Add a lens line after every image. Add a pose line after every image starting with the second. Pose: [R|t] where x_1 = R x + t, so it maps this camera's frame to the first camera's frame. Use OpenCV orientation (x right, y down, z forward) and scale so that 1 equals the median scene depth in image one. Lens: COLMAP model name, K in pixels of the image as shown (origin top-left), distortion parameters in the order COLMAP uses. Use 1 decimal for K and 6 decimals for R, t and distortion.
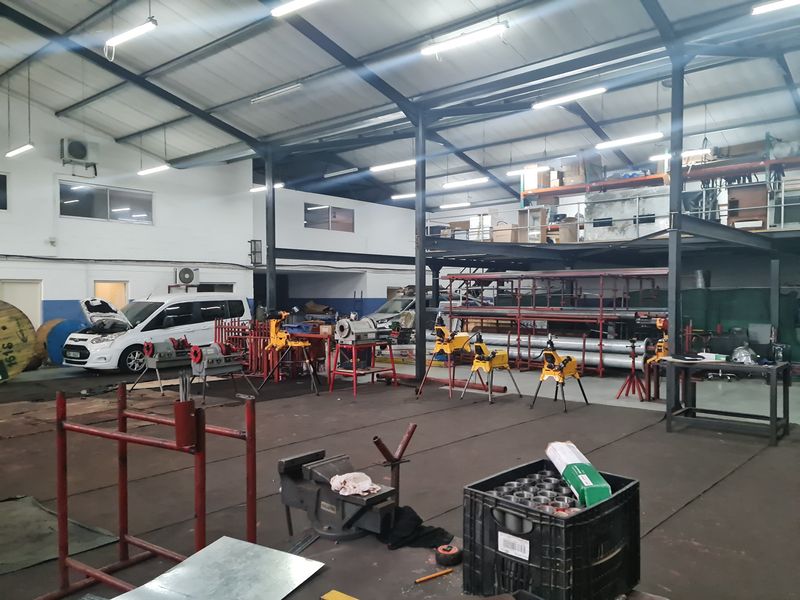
lens RADIAL K [[628.6, 0, 407.8], [0, 628.6, 307.8], [0, 0, 1]] dist [0.049939, -0.065049]
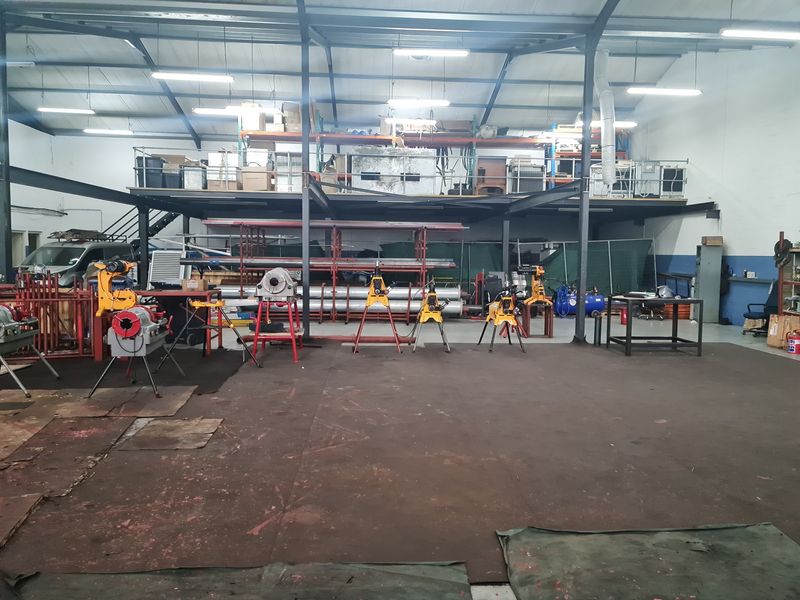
lens RADIAL K [[628.6, 0, 400.2], [0, 628.6, 295.2], [0, 0, 1]] dist [0.049939, -0.065049]
pose [[0.691561, -0.046955, 0.720790, -0.506600], [0.000170, 0.997895, 0.064843, -0.007754], [-0.722318, -0.044720, 0.690113, 0.287239]]
